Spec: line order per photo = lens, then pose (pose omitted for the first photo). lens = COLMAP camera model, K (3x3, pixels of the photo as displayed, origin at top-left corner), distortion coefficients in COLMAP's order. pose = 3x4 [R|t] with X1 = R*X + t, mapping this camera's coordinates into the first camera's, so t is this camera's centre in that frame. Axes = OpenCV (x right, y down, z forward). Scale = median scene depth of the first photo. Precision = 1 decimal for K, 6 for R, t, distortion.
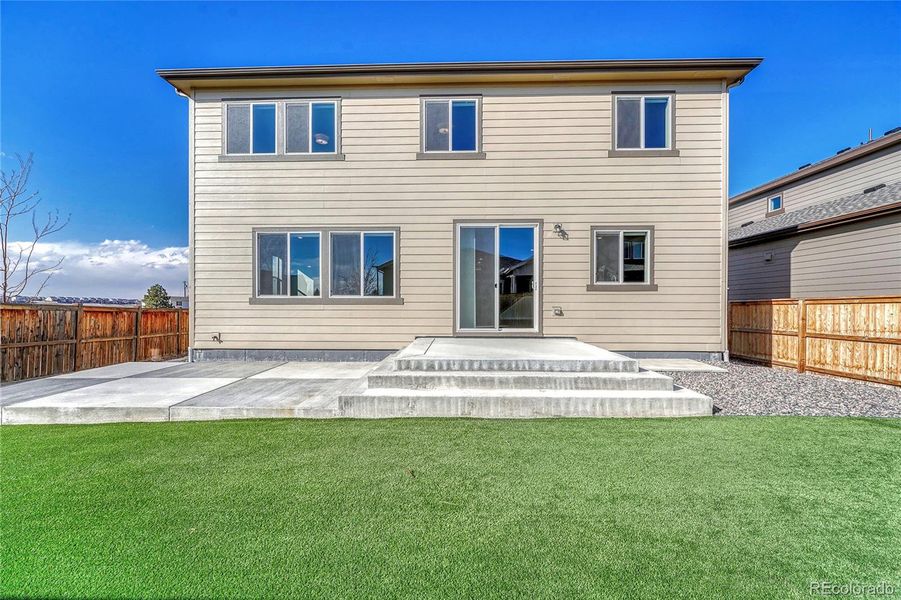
lens RADIAL K [[306.8, 0, 450.5], [0, 306.8, 321.7], [0, 0, 1]] dist [-0.000558, -0.000056]
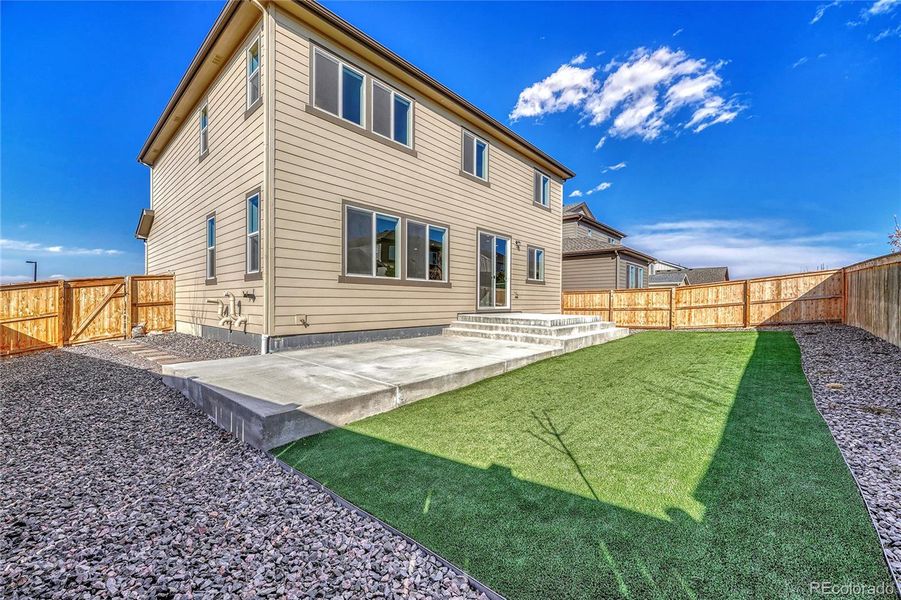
lens RADIAL K [[356.3, 0, 471.8], [0, 356.3, 302.0], [0, 0, 1]] dist [-0.000165, -0.000044]
pose [[0.625446, 0.000765, 0.780267, -1.220570], [-0.003335, 0.999993, 0.001693, -0.002822], [-0.780260, -0.003661, 0.625444, 0.029016]]
